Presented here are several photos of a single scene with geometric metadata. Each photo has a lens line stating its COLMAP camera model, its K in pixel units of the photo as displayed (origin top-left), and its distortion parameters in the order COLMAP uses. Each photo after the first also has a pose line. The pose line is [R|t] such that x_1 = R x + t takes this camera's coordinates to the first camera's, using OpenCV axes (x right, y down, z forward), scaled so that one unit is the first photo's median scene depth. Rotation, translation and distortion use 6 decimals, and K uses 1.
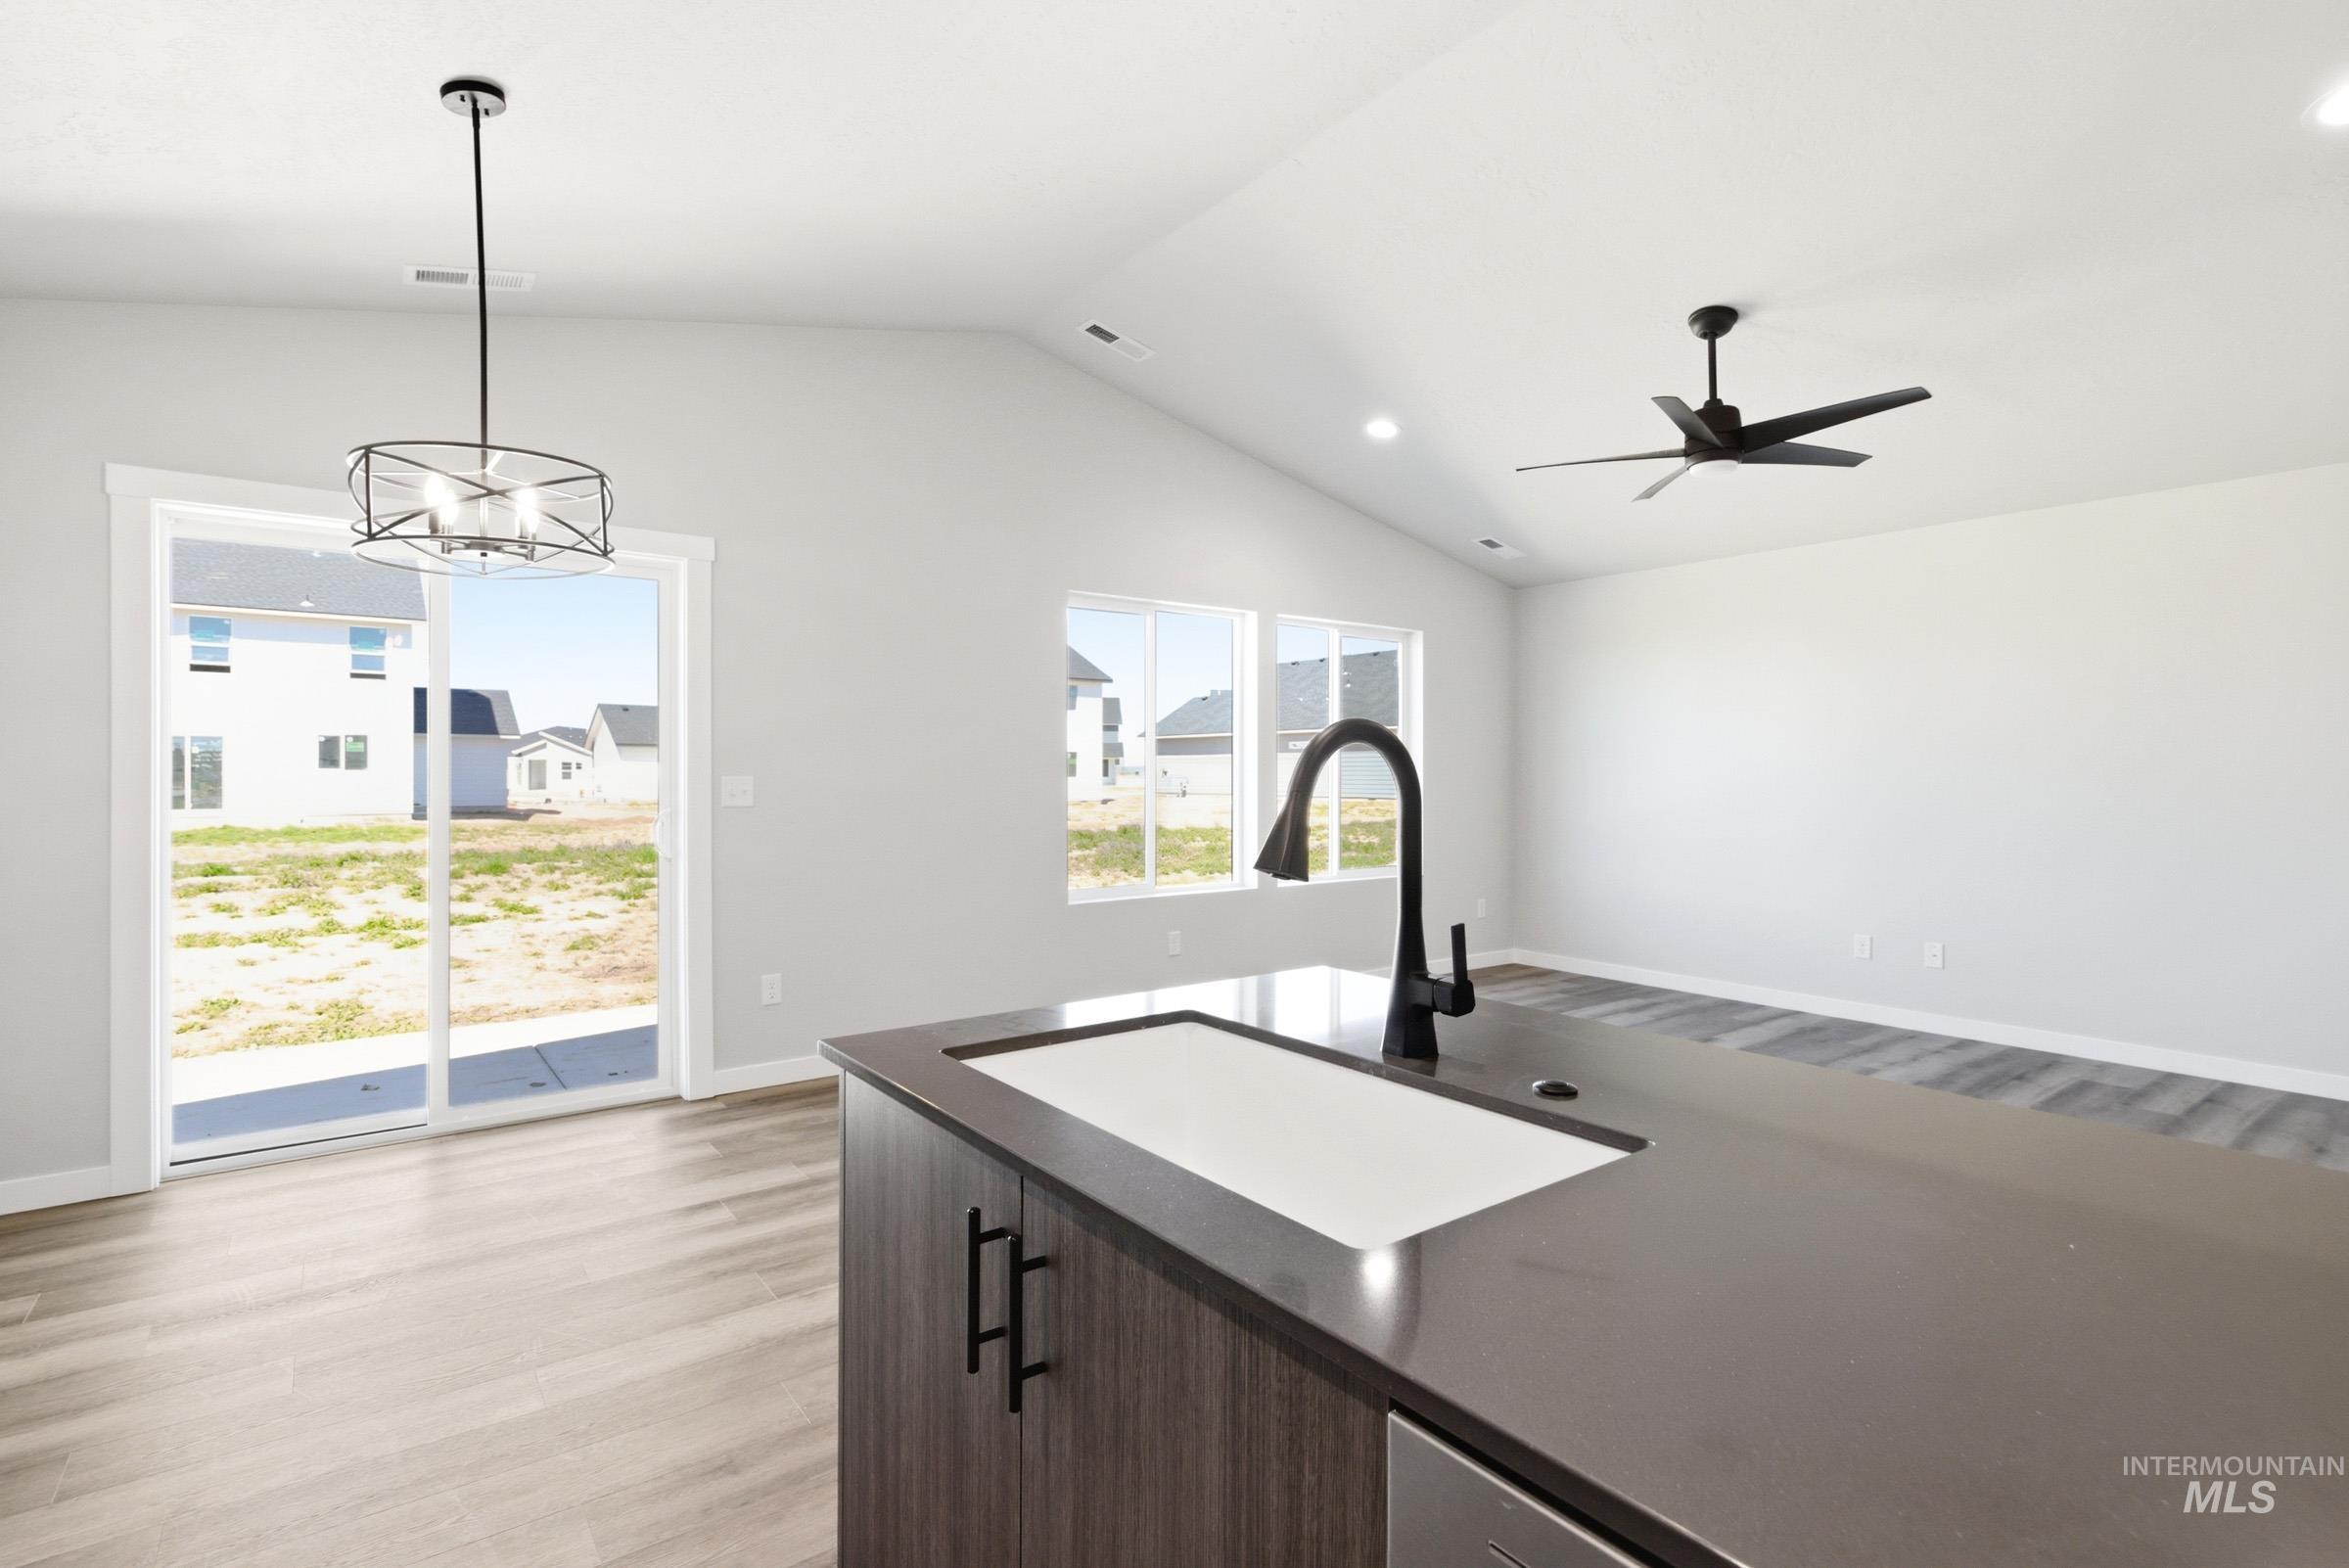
lens RADIAL K [[1098.7, 0, 1159.9], [0, 1098.7, 790.7], [0, 0, 1]] dist [0.000579, -0.000728]
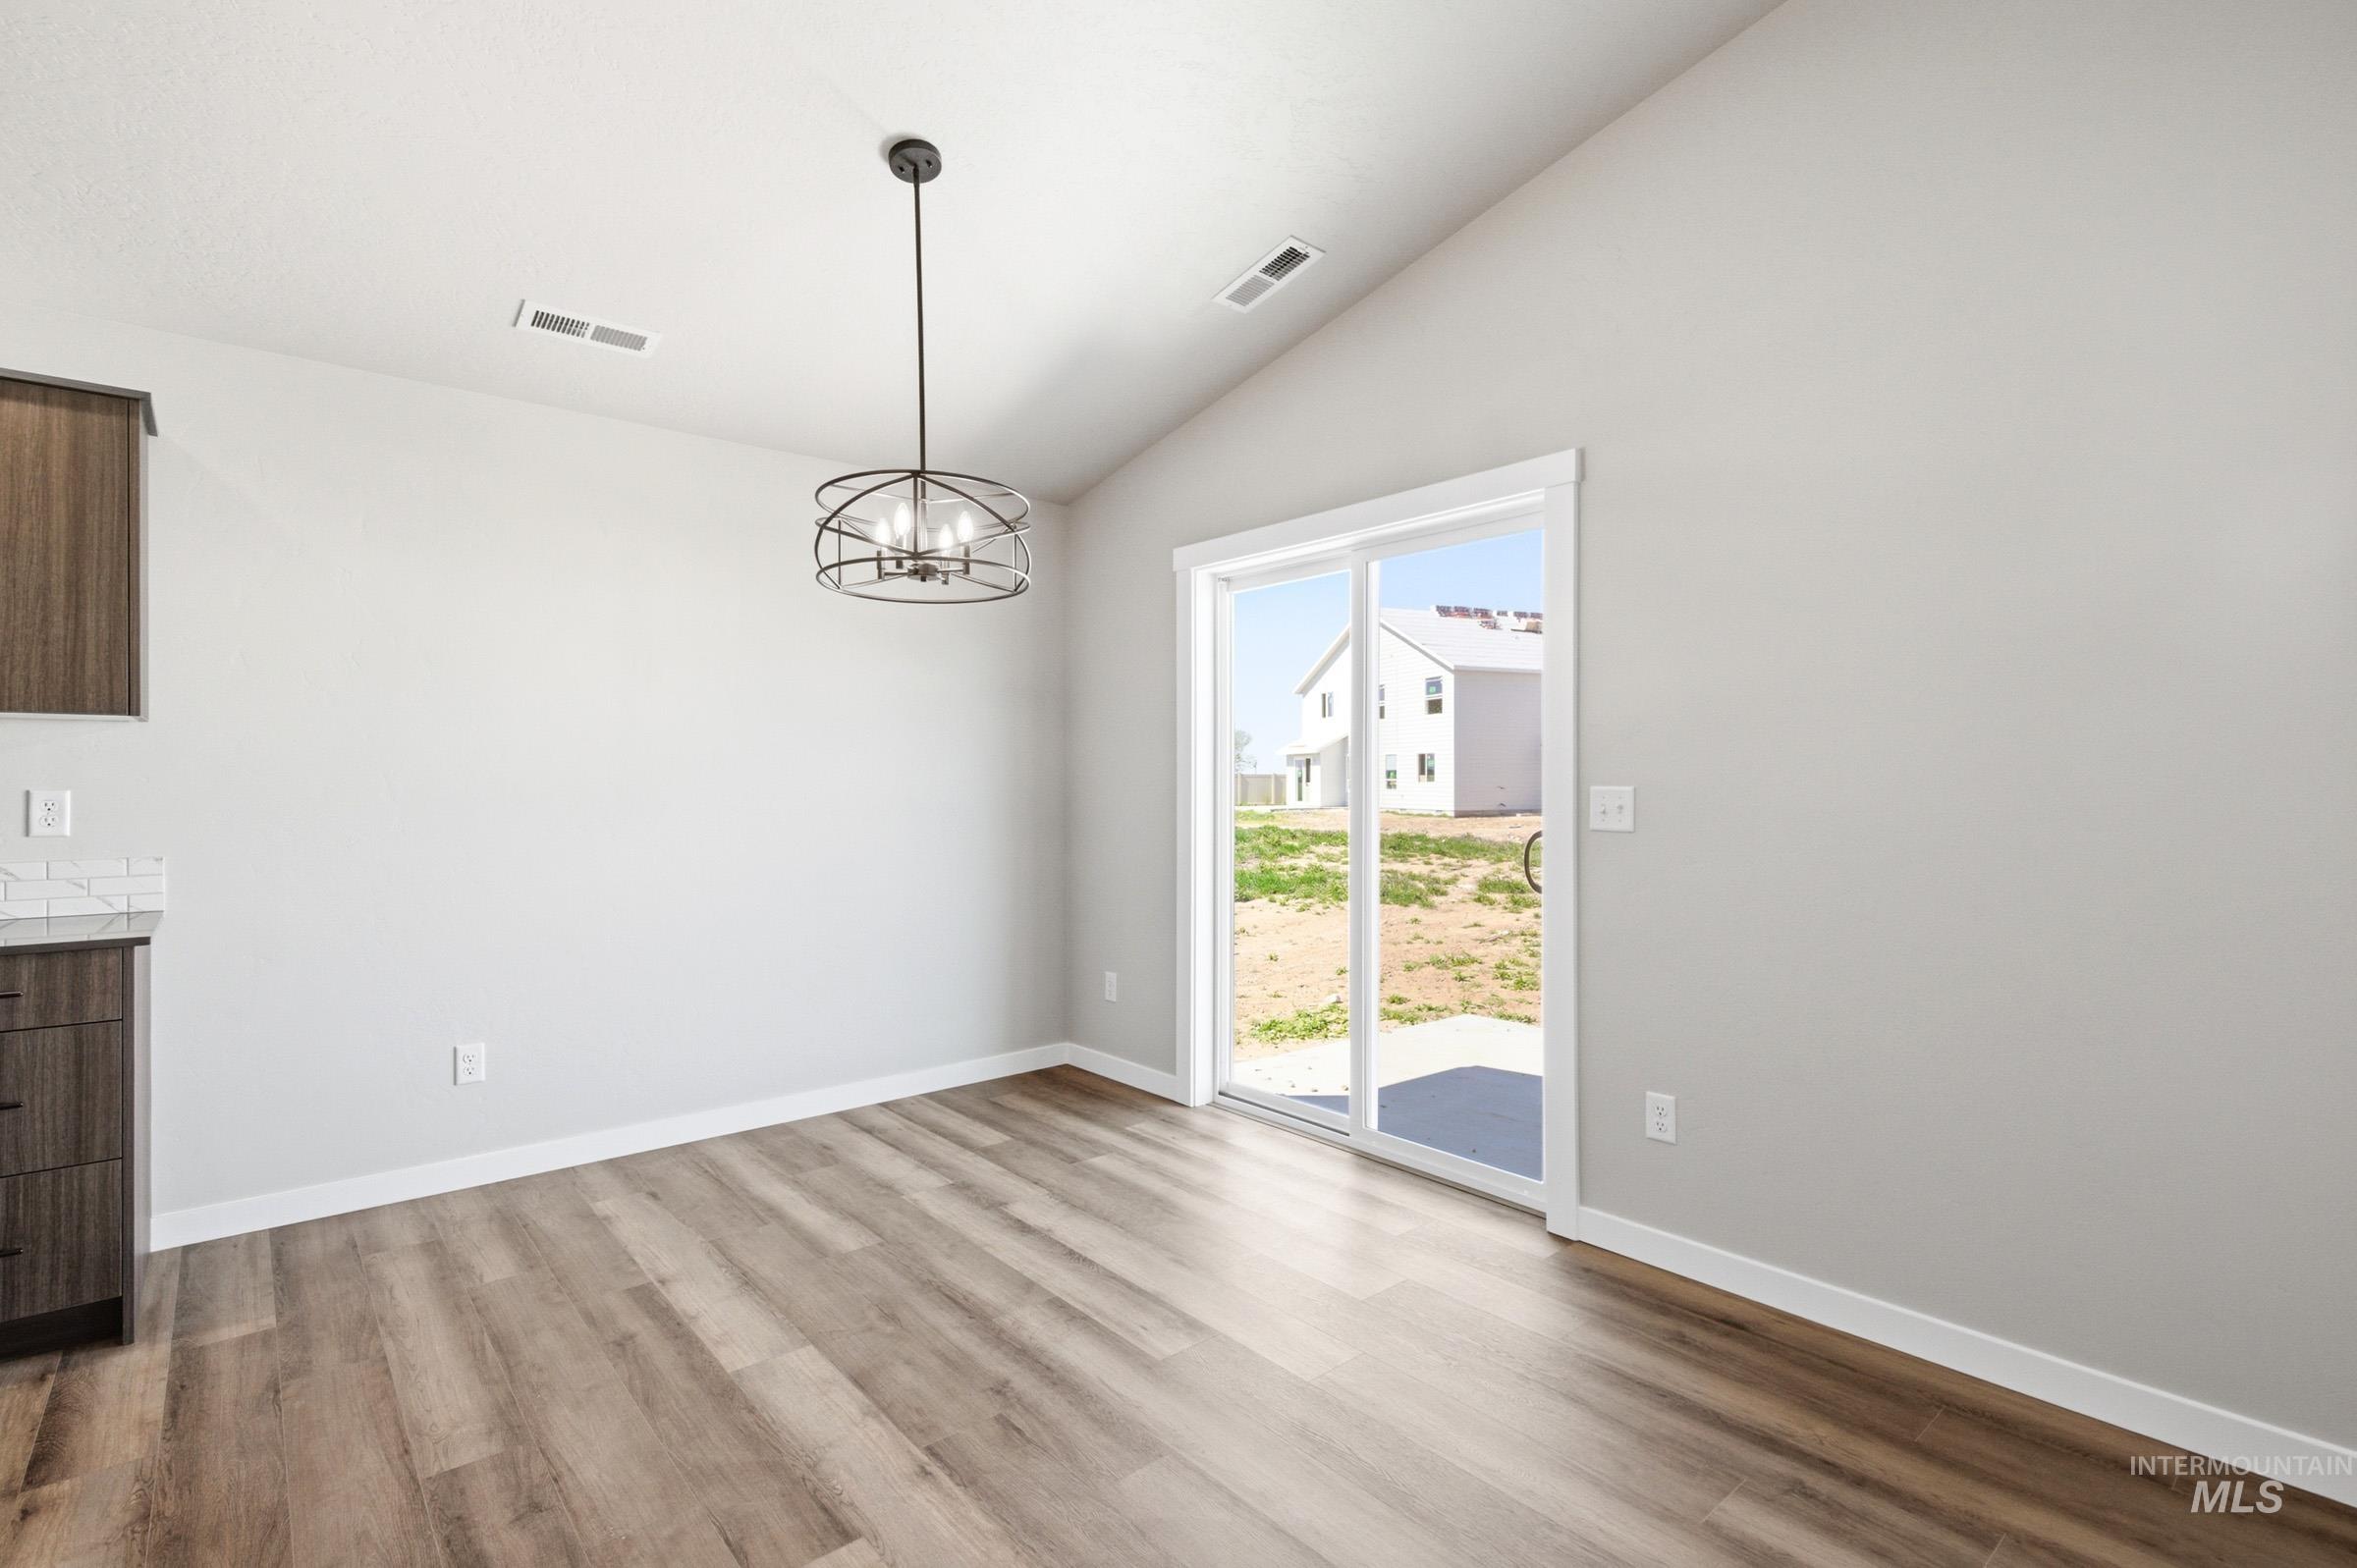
lens RADIAL K [[1097.6, 0, 1174.6], [0, 1097.6, 779.0], [0, 0, 1]] dist [-0.002881, -0.001377]
pose [[0.067299, 0.000192, -0.997733, 0.307460], [-0.013487, 0.999909, -0.000717, -0.014869], [0.997642, 0.013505, 0.067295, 0.767907]]
